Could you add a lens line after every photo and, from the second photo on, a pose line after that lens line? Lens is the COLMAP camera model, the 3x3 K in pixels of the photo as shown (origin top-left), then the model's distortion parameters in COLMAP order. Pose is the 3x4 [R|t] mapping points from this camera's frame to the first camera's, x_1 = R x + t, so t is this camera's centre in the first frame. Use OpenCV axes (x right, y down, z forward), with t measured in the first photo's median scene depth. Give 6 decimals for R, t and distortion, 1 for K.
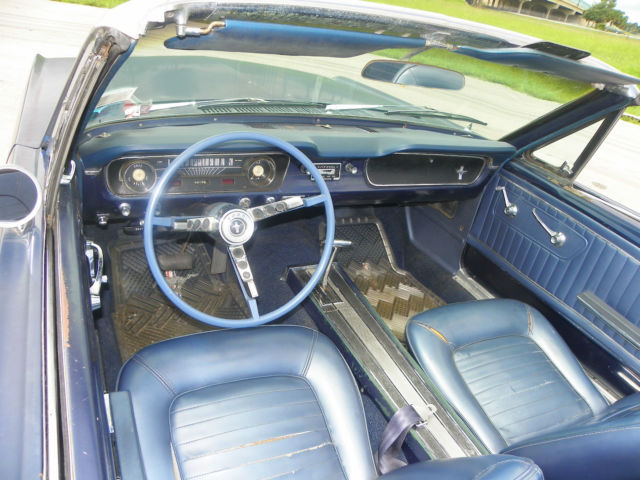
lens RADIAL K [[490.5, 0, 318.1], [0, 490.5, 242.1], [0, 0, 1]] dist [-0.159367, 0.107043]
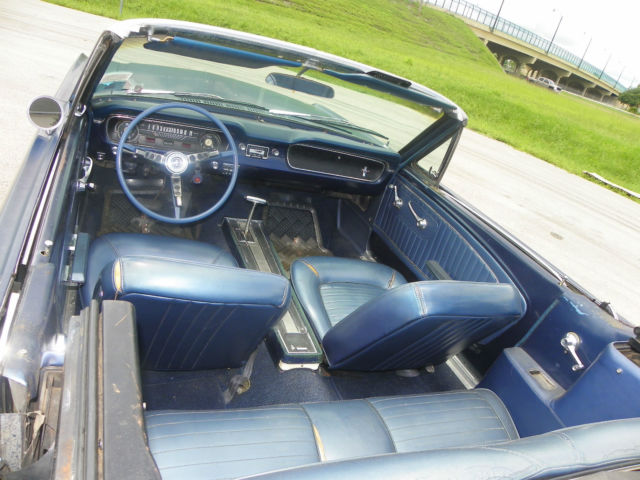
lens RADIAL K [[490.5, 0, 320.3], [0, 490.5, 242.0], [0, 0, 1]] dist [-0.159367, 0.107043]
pose [[0.989345, 0.140722, -0.037347, 0.283706], [-0.143410, 0.986159, -0.083210, 0.206748], [0.025121, 0.087680, 0.995832, -0.394286]]
